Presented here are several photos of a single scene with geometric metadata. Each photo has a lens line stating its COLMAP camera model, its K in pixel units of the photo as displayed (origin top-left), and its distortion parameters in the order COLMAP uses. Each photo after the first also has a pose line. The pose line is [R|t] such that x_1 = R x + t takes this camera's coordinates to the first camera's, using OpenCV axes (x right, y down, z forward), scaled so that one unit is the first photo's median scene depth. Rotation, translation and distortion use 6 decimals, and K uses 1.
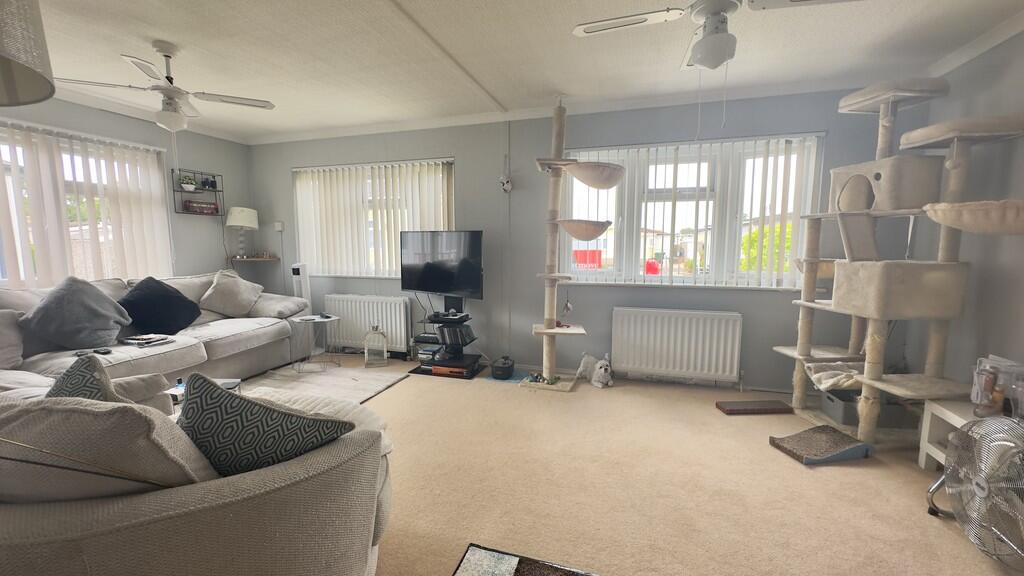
lens RADIAL K [[402.7, 0, 512.0], [0, 402.7, 288.0], [0, 0, 1]] dist [0.000010, 0.000069]
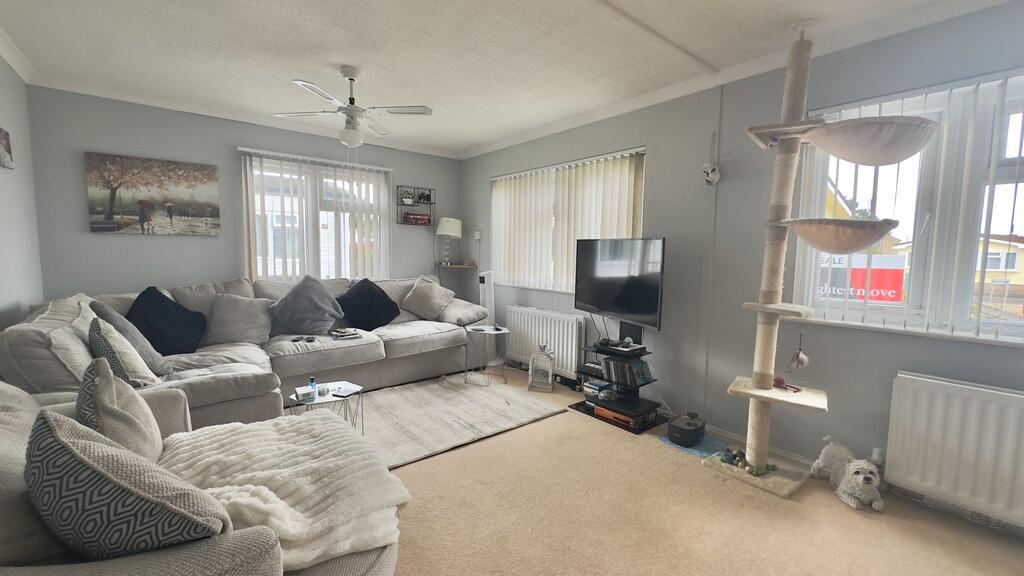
lens RADIAL K [[416.6, 0, 512.0], [0, 416.6, 288.0], [0, 0, 1]] dist [0.000606, 0.000142]
pose [[0.840083, 0.061454, -0.538966, 0.099046], [-0.077431, 0.996973, -0.007015, -0.021953], [0.536903, 0.047625, 0.842298, 0.193619]]
